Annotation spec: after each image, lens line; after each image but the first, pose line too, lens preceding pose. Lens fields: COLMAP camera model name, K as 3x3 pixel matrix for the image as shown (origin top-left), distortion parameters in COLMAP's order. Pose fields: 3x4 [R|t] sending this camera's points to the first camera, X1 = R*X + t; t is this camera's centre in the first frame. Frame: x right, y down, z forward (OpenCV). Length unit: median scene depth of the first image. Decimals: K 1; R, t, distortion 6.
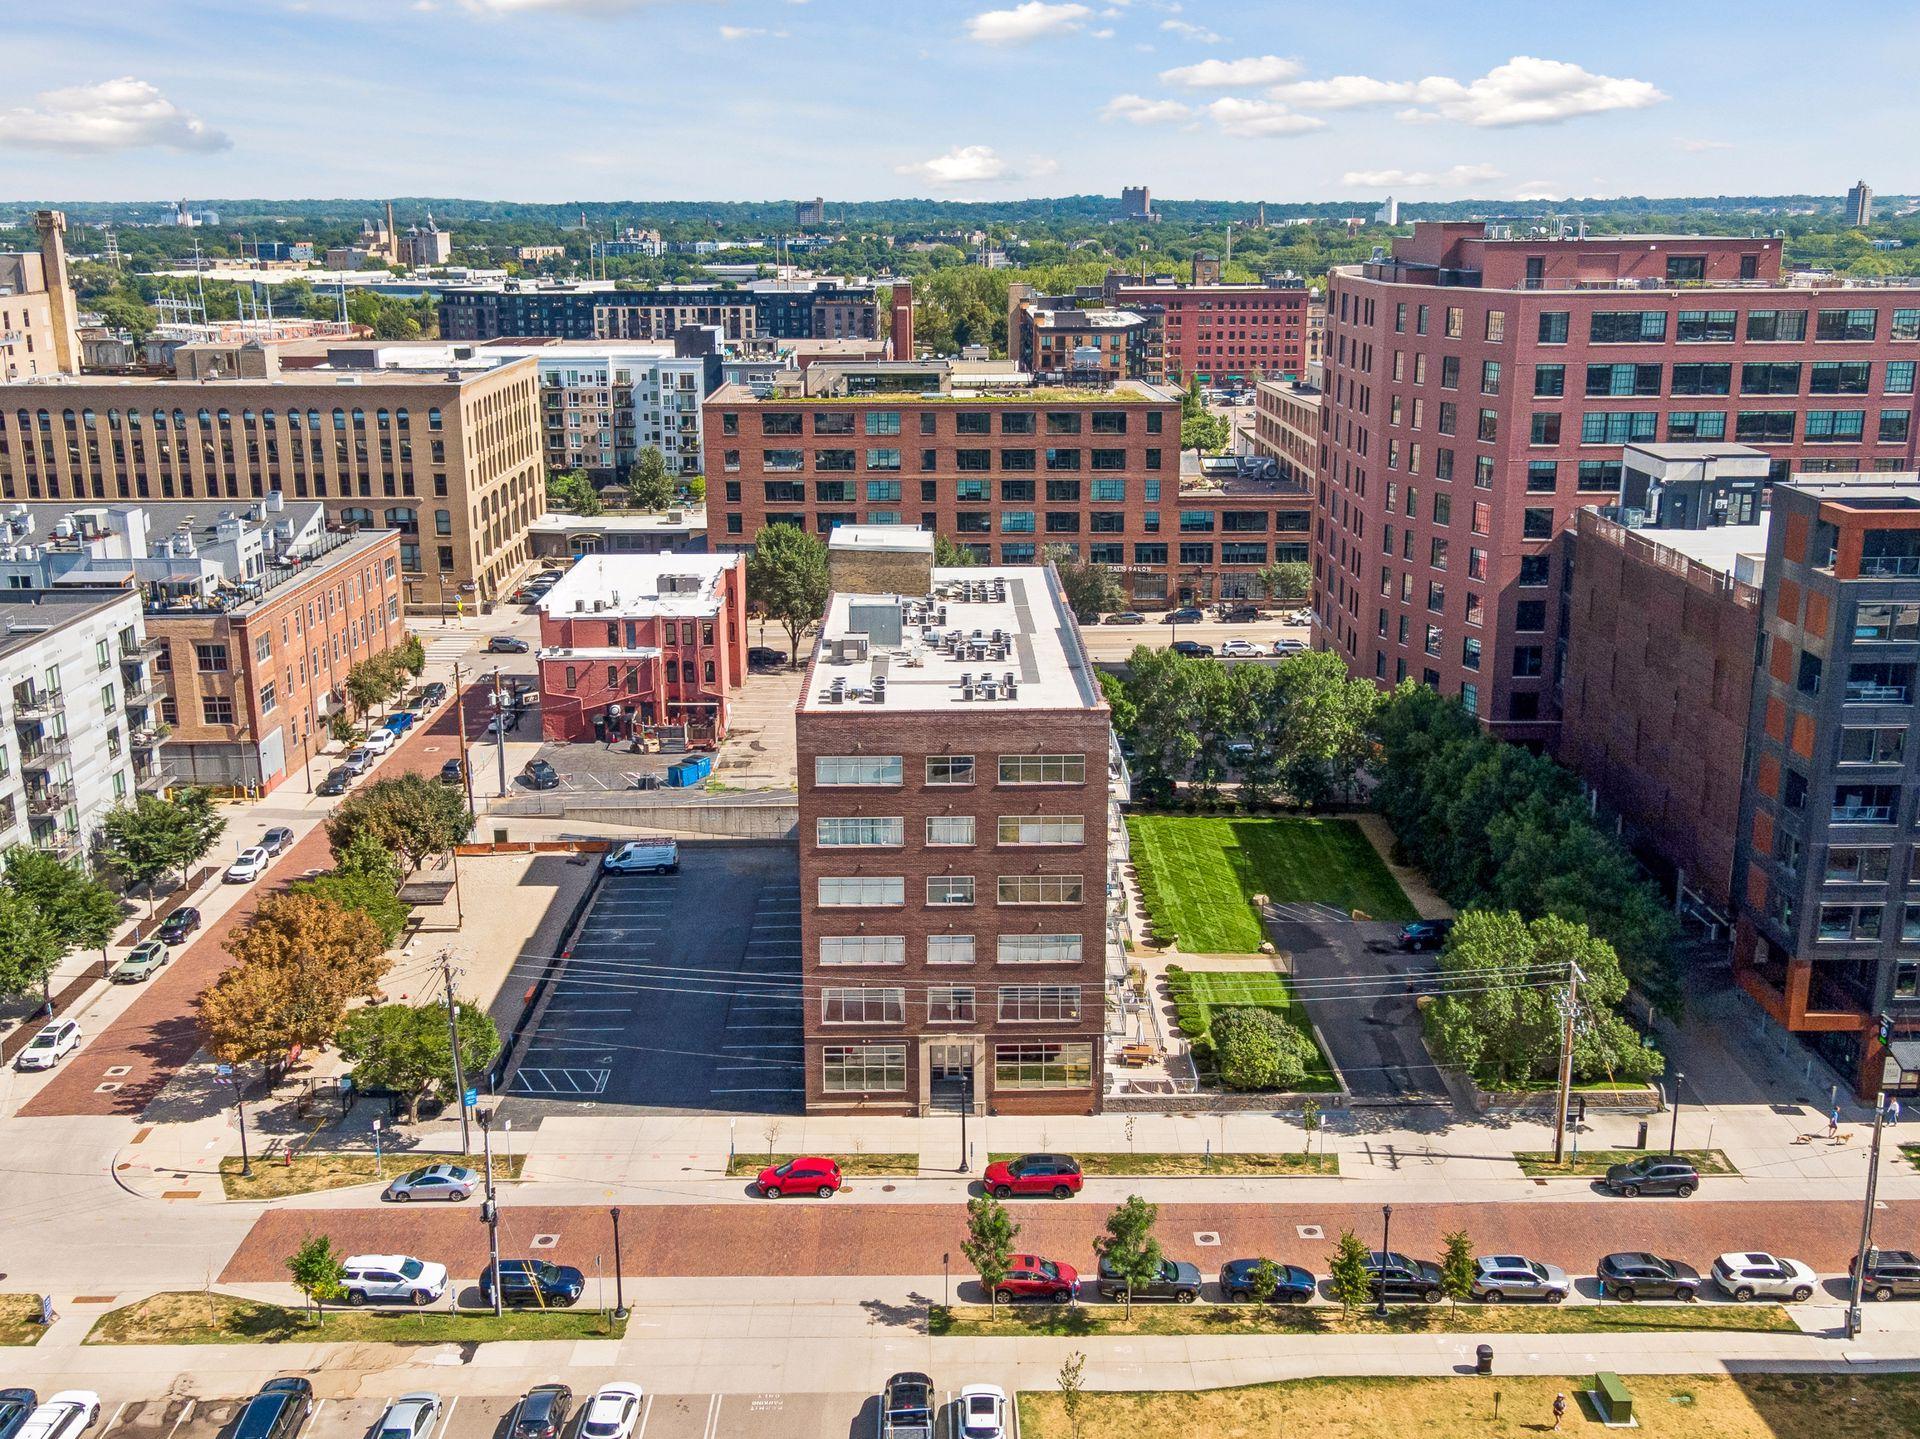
lens RADIAL K [[1891.5, 0, 960.0], [0, 1891.5, 719.5], [0, 0, 1]] dist [0.021285, 0.003549]
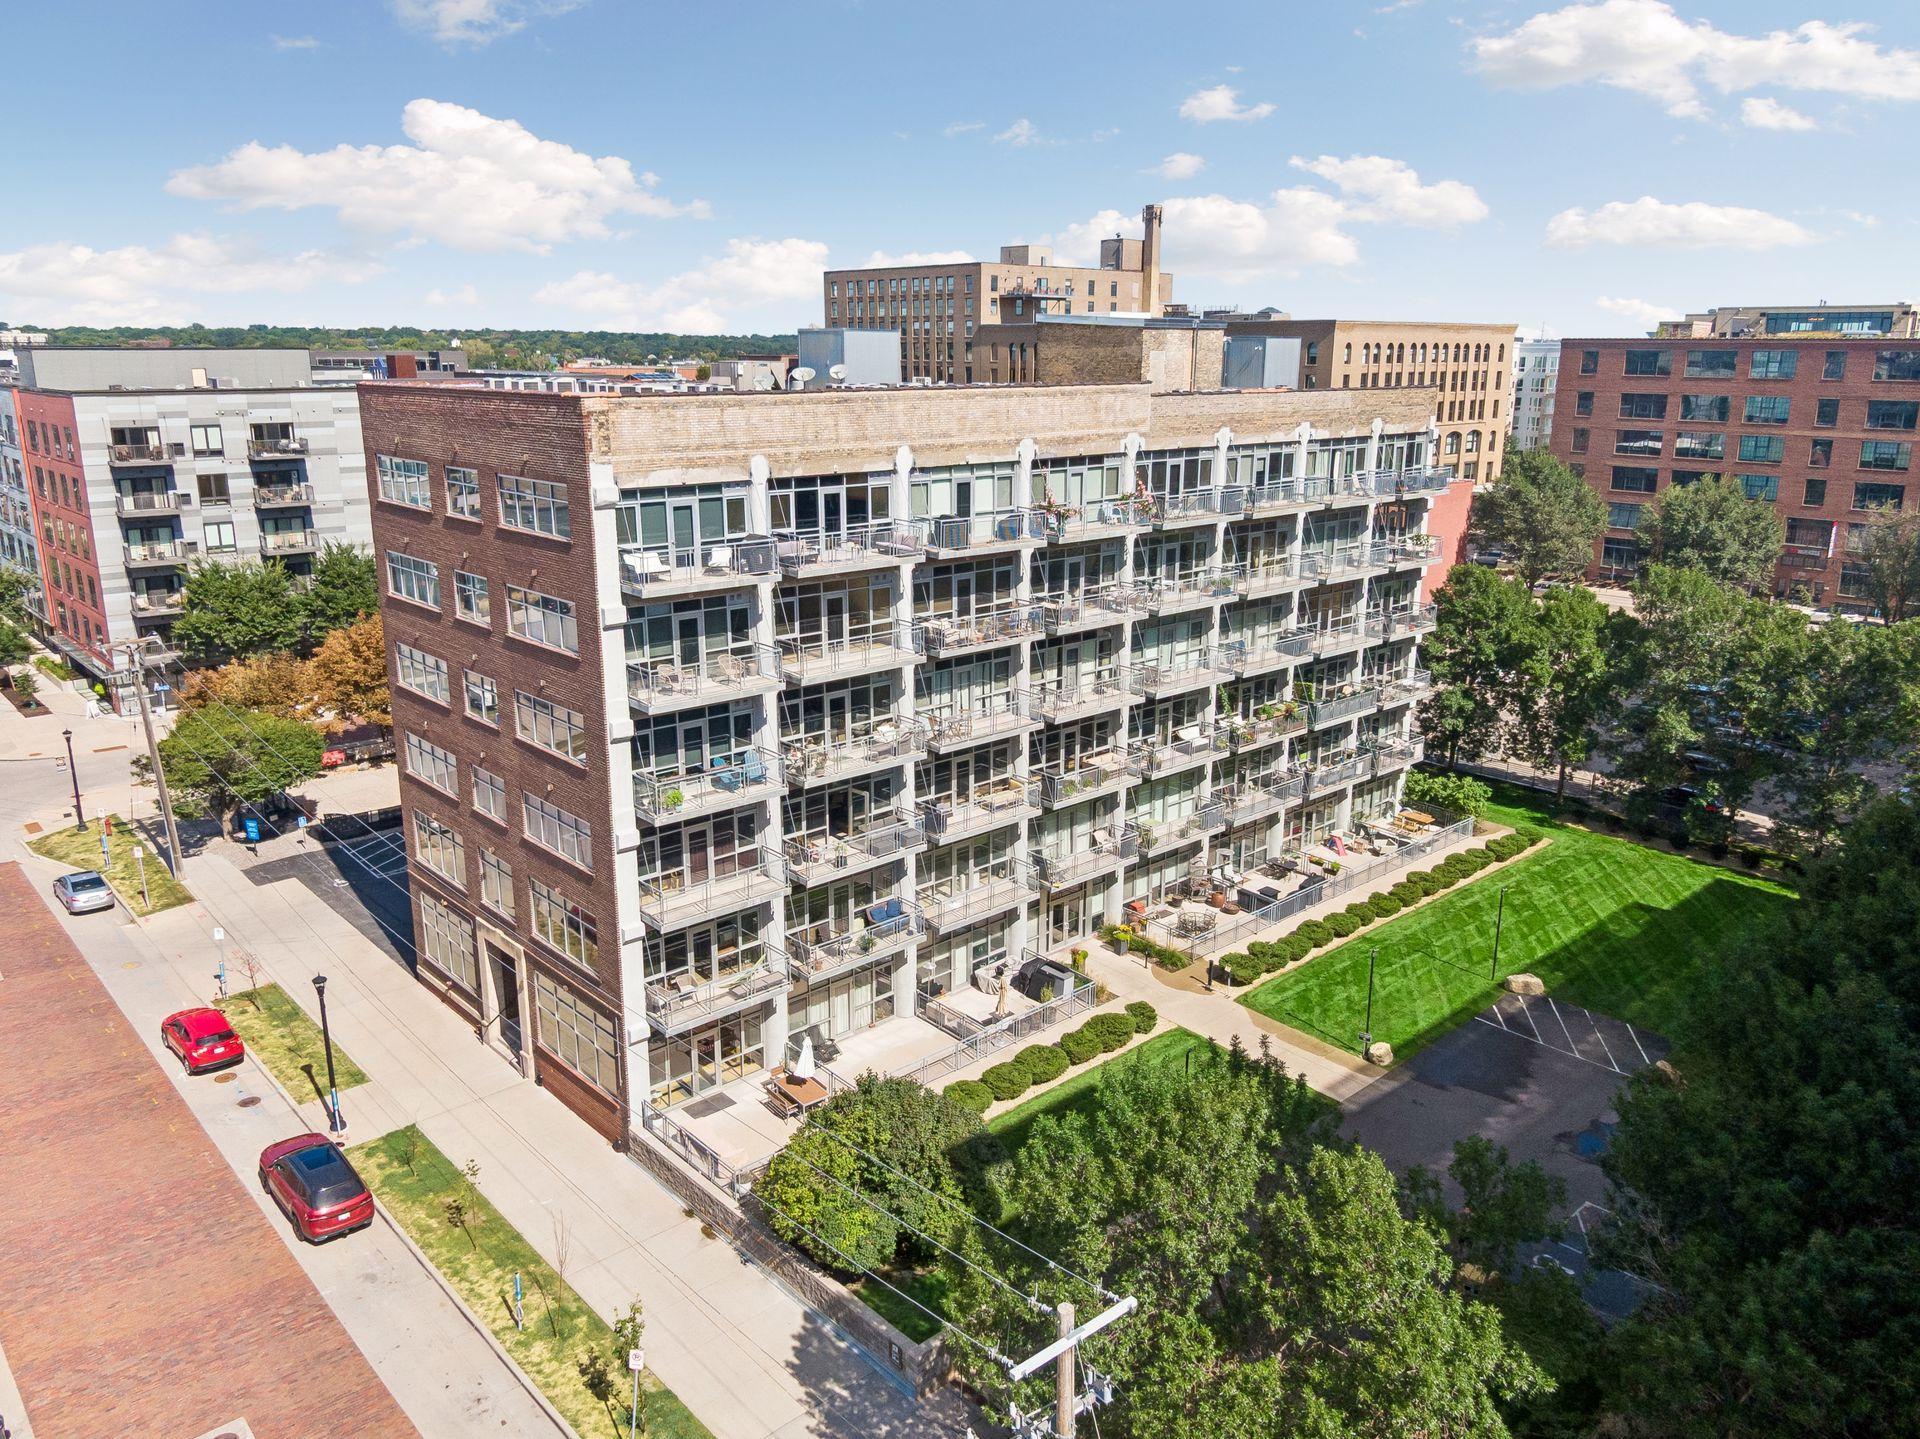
lens RADIAL K [[1383.0, 0, 959.8], [0, 1383.0, 711.2], [0, 0, 1]] dist [0.049914, -0.083578]
pose [[0.663951, 0.197242, -0.721294, 0.266820], [-0.201392, 0.976111, 0.081542, 0.015520], [0.720146, 0.091122, 0.687813, 0.494954]]
